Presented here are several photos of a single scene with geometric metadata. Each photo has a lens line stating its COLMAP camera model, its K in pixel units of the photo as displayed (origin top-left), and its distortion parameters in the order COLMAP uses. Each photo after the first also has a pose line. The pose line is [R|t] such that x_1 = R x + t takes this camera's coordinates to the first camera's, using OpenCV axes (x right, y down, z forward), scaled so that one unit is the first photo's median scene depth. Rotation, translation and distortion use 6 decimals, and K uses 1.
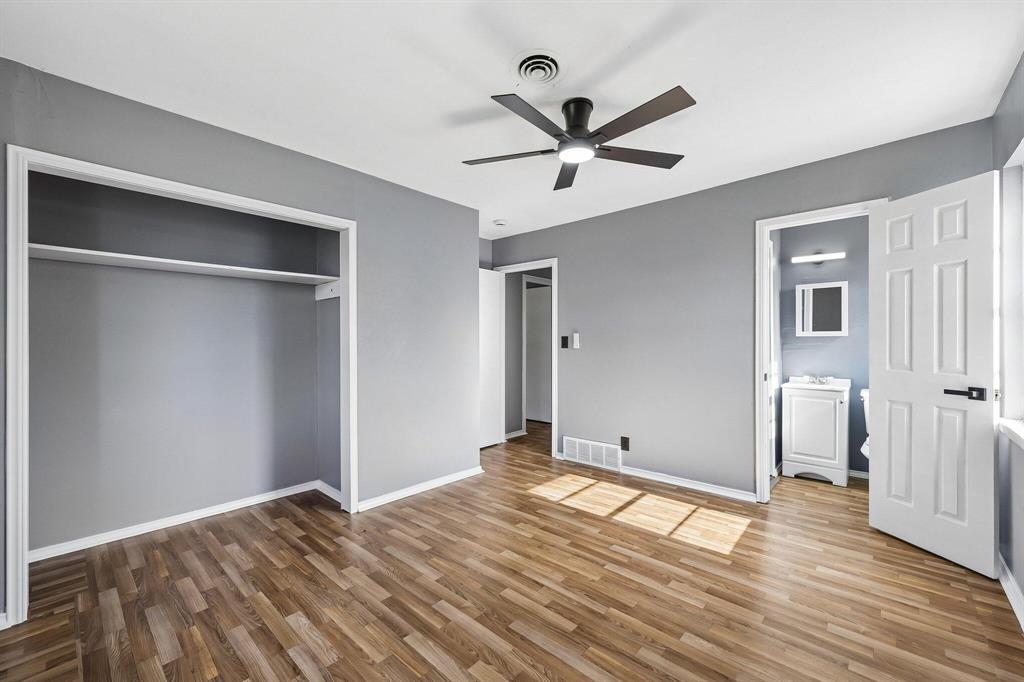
lens RADIAL K [[416.9, 0, 510.5], [0, 416.9, 345.3], [0, 0, 1]] dist [0.011622, -0.000325]
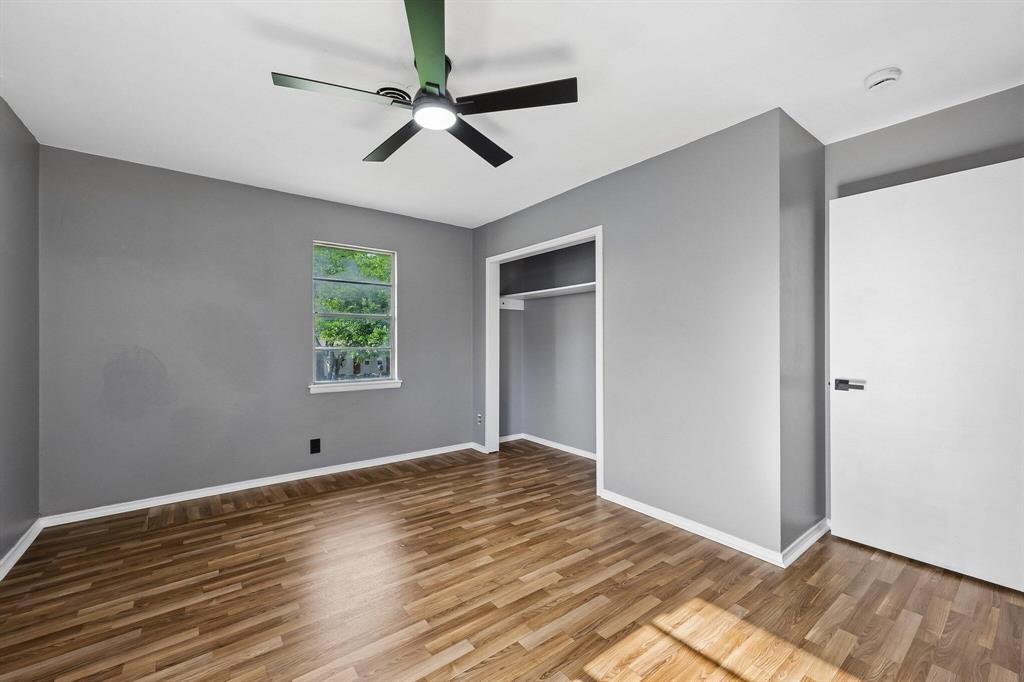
lens RADIAL K [[416.7, 0, 511.9], [0, 416.7, 337.9], [0, 0, 1]] dist [0.015770, -0.000302]
pose [[-0.177406, -0.001279, -0.984137, 0.870127], [-0.003544, 0.999994, -0.000660, -0.006307], [0.984131, 0.003371, -0.177409, 1.154793]]
